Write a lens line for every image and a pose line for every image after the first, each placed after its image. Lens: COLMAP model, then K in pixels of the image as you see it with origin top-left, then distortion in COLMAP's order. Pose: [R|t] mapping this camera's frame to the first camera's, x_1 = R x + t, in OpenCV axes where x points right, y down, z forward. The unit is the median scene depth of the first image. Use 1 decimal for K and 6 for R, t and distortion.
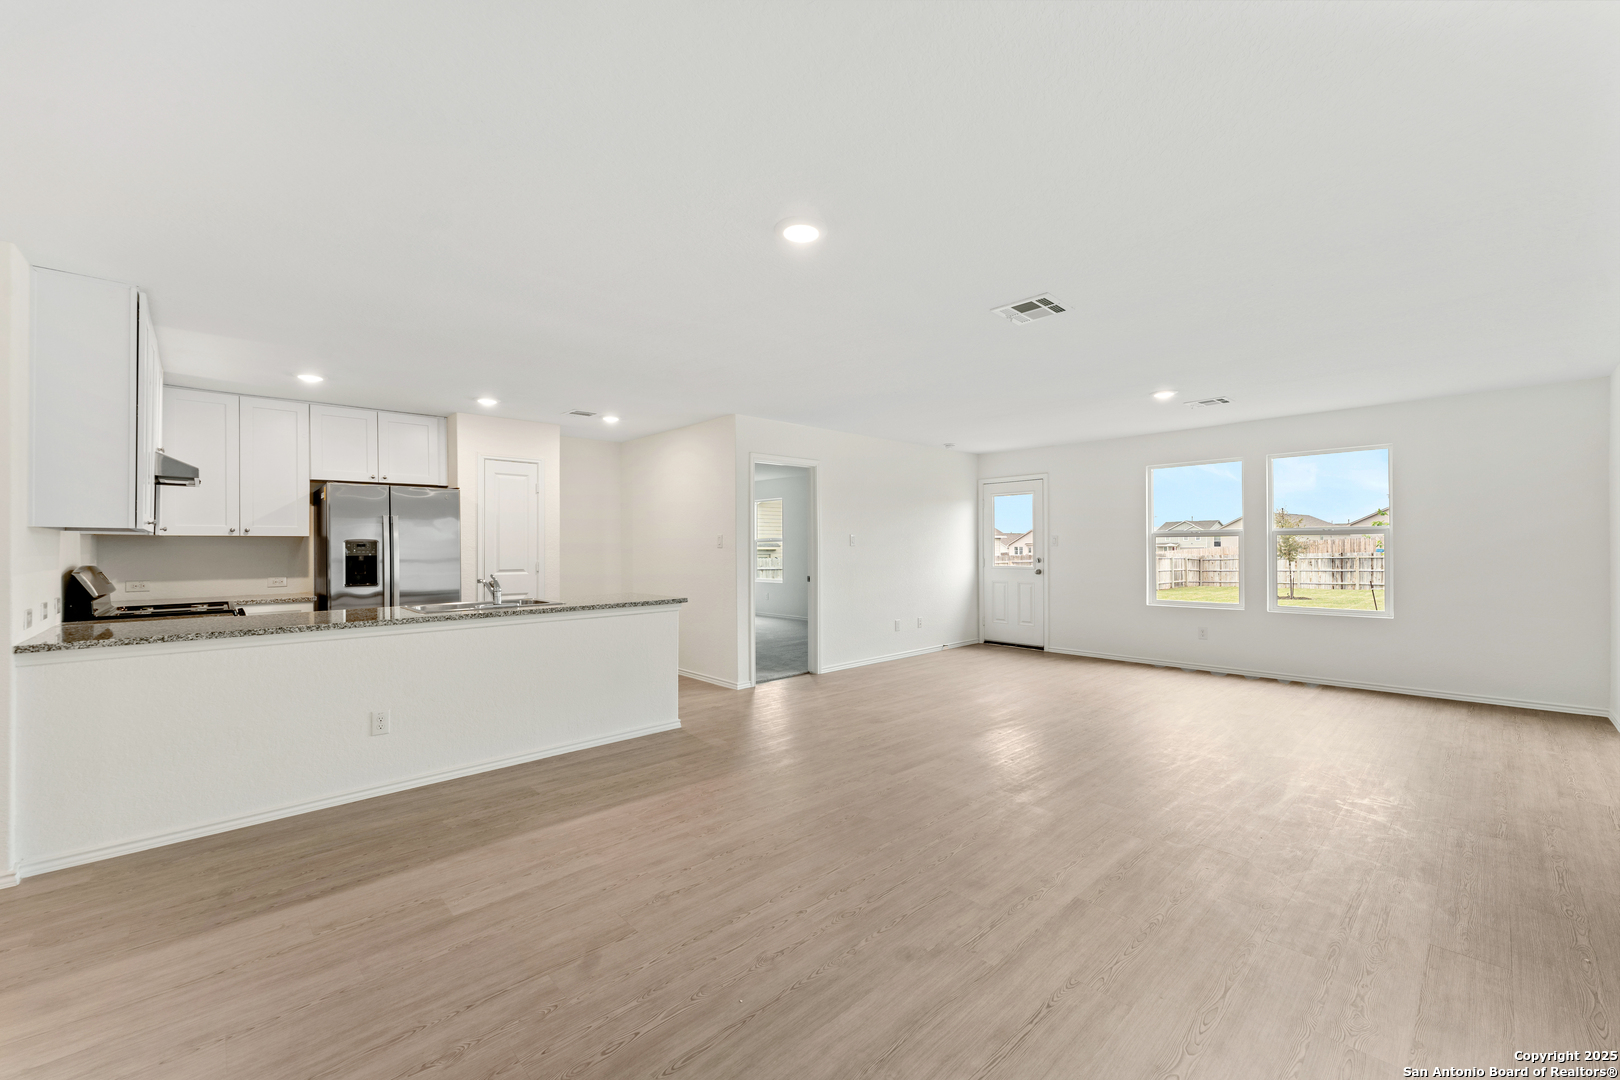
lens RADIAL K [[648.2, 0, 808.7], [0, 648.2, 548.6], [0, 0, 1]] dist [0.003981, 0.000413]
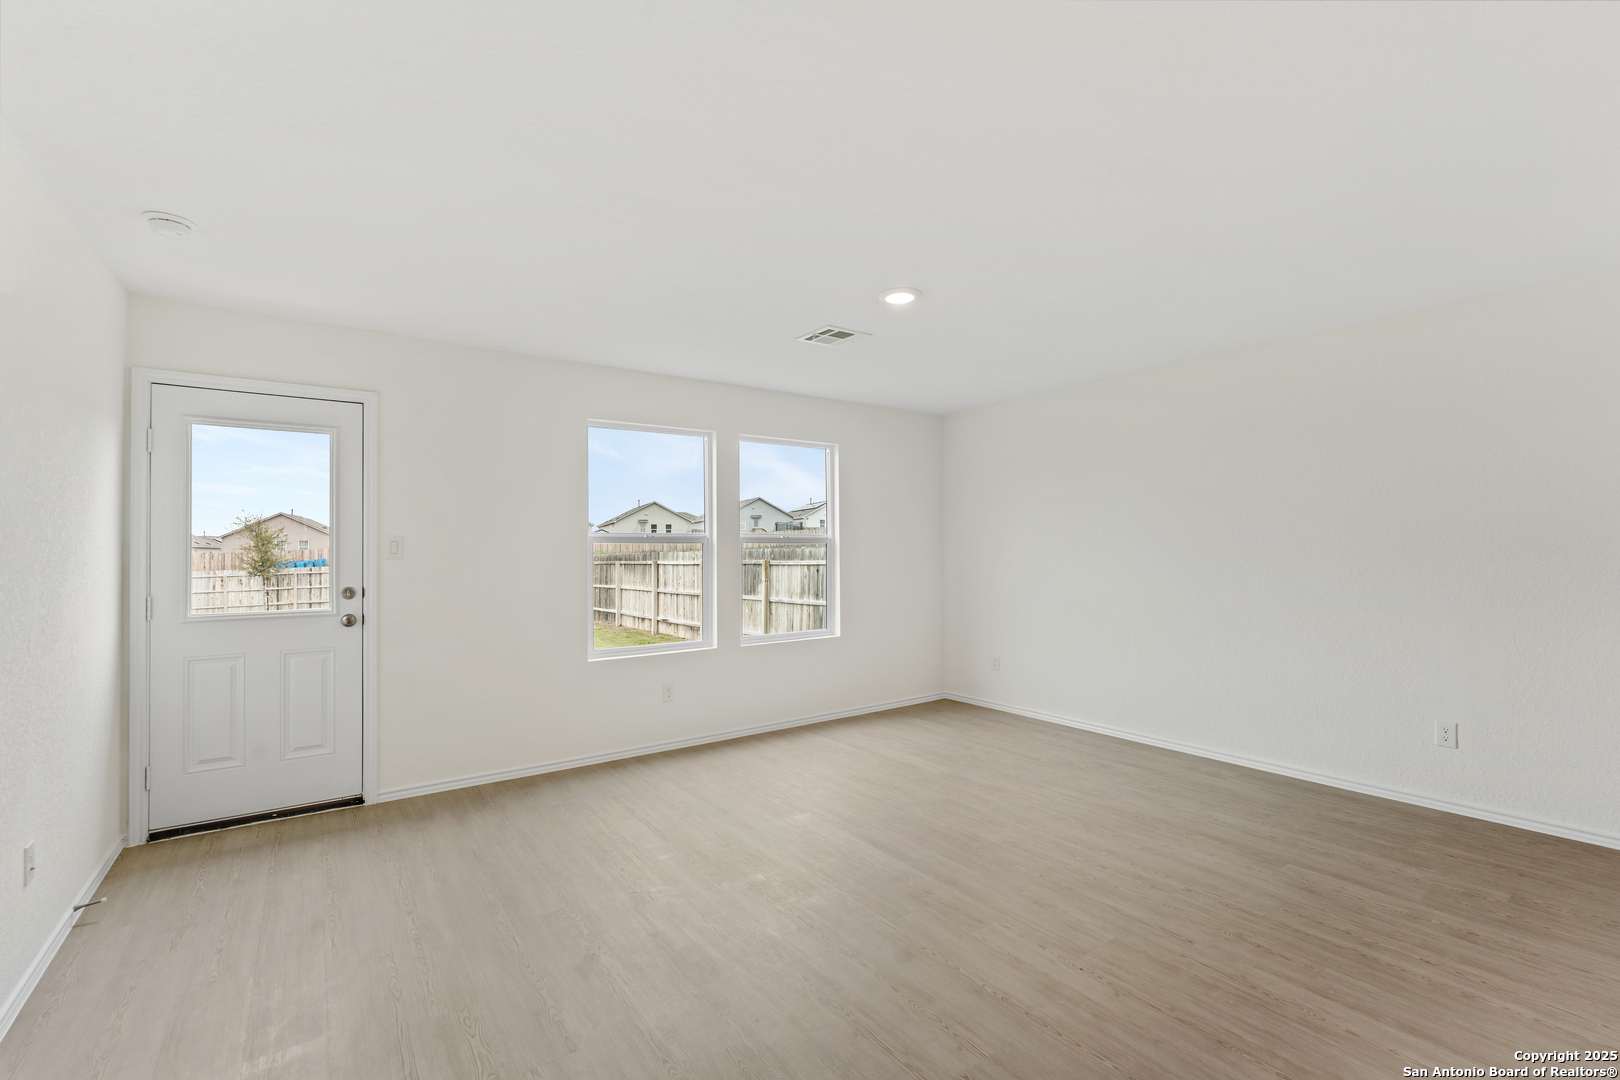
lens RADIAL K [[704.2, 0, 810.0], [0, 704.2, 540.0], [0, 0, 1]] dist [0.000552, 0.000124]
pose [[0.145976, 0.022144, 0.989040, -0.013858], [0.011736, 0.999640, -0.024113, -0.000480], [-0.989218, 0.015127, 0.145664, 0.156167]]
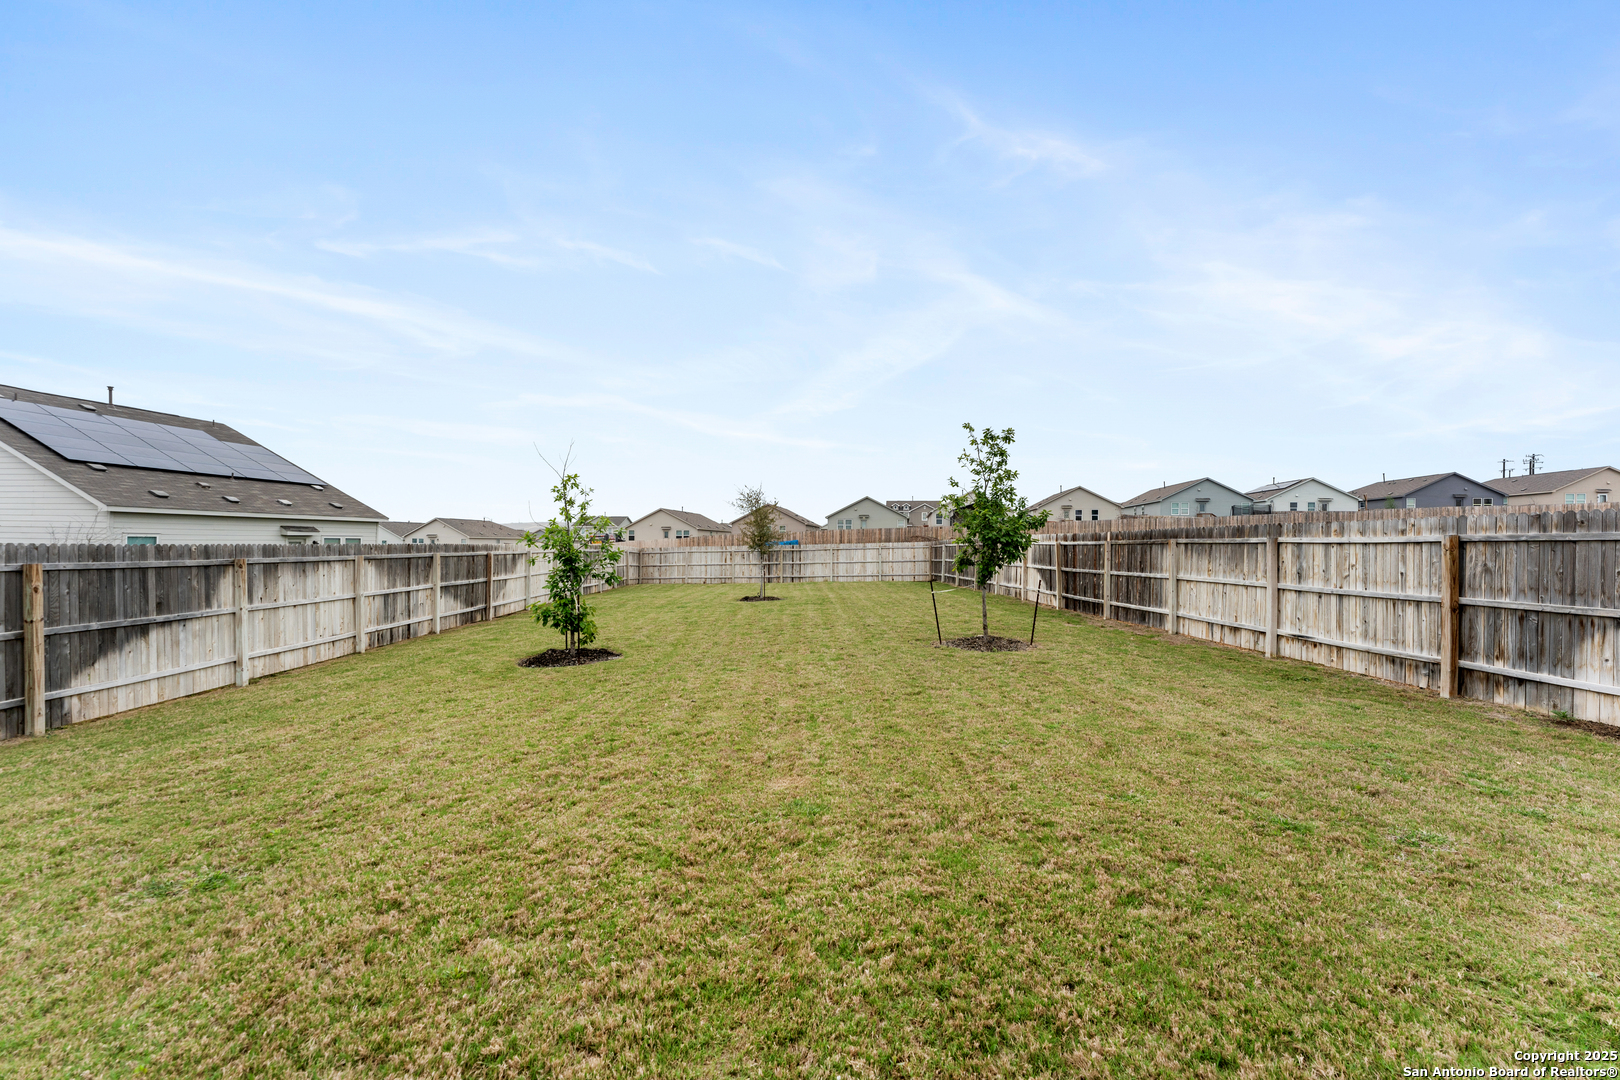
lens RADIAL K [[650.5, 0, 810.0], [0, 650.5, 540.0], [0, 0, 1]] dist [0.000368, -0.000100]
pose [[0.661848, 0.011469, 0.749551, 0.123818], [-0.007735, 0.999934, -0.008470, 0.006198], [-0.749598, -0.000192, 0.661893, 0.306528]]
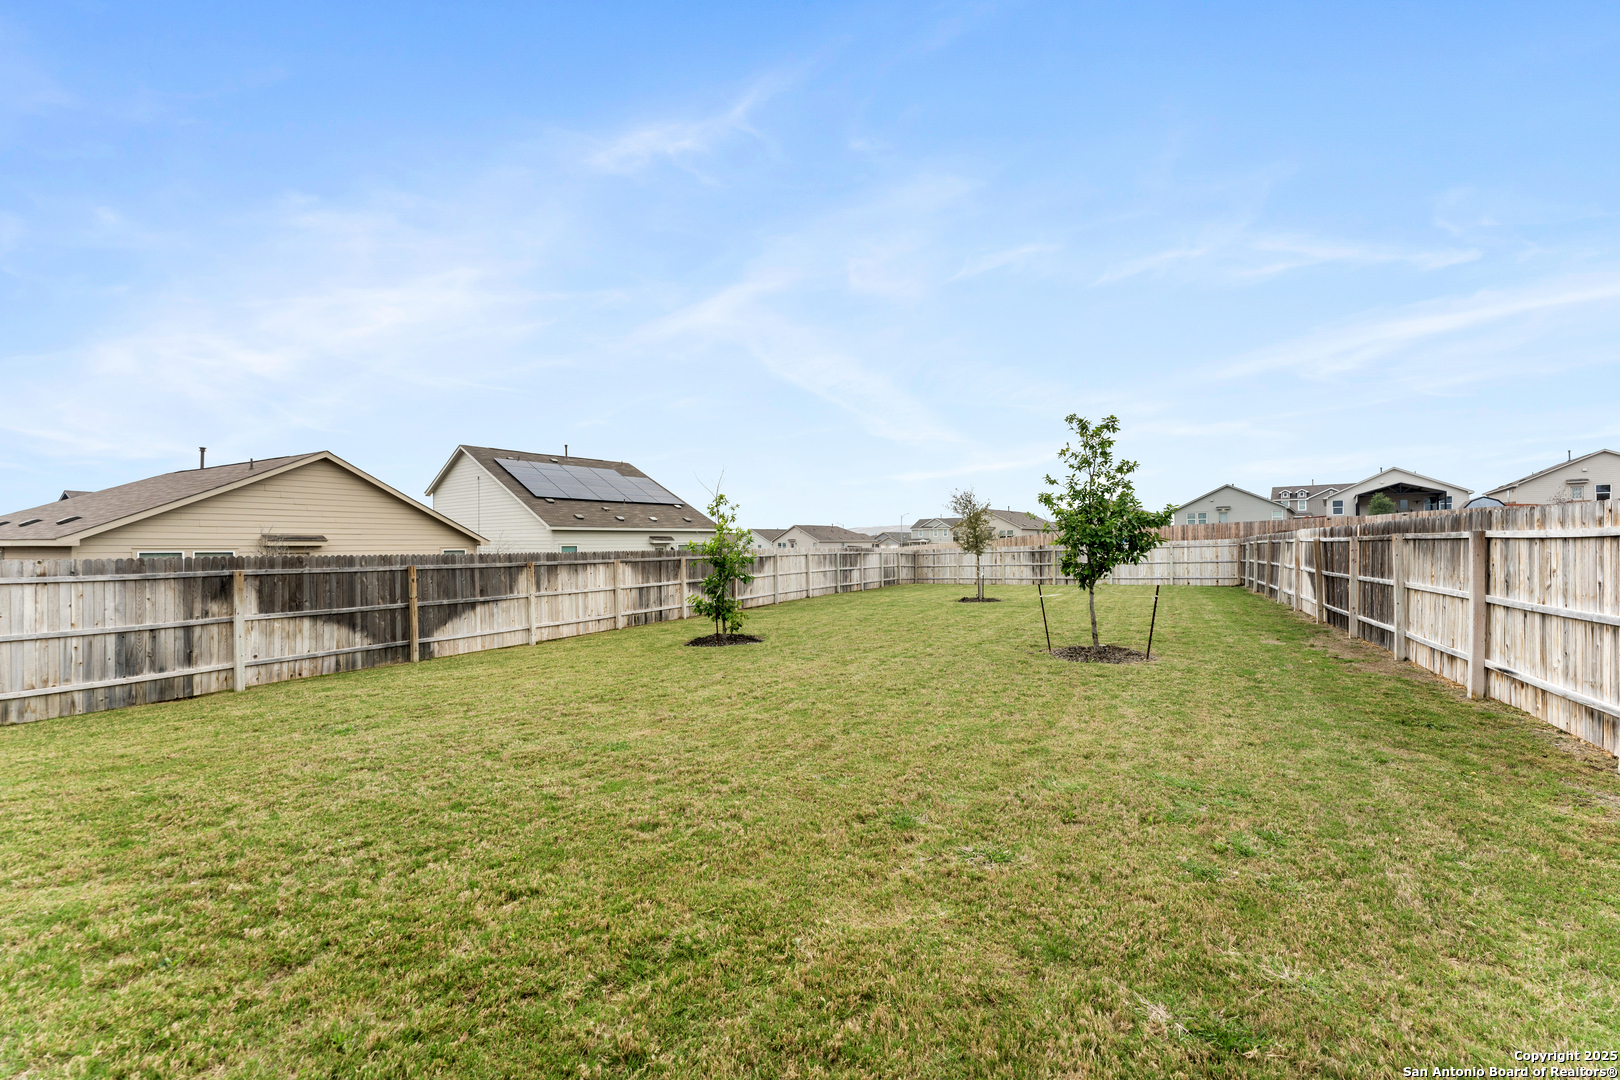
lens RADIAL K [[648.2, 0, 808.7], [0, 648.2, 548.6], [0, 0, 1]] dist [0.003981, 0.000413]
pose [[0.951073, -0.008308, 0.308854, 0.212971], [0.007281, 0.999963, 0.004478, 0.004181], [-0.308880, -0.002010, 0.951099, 0.212342]]
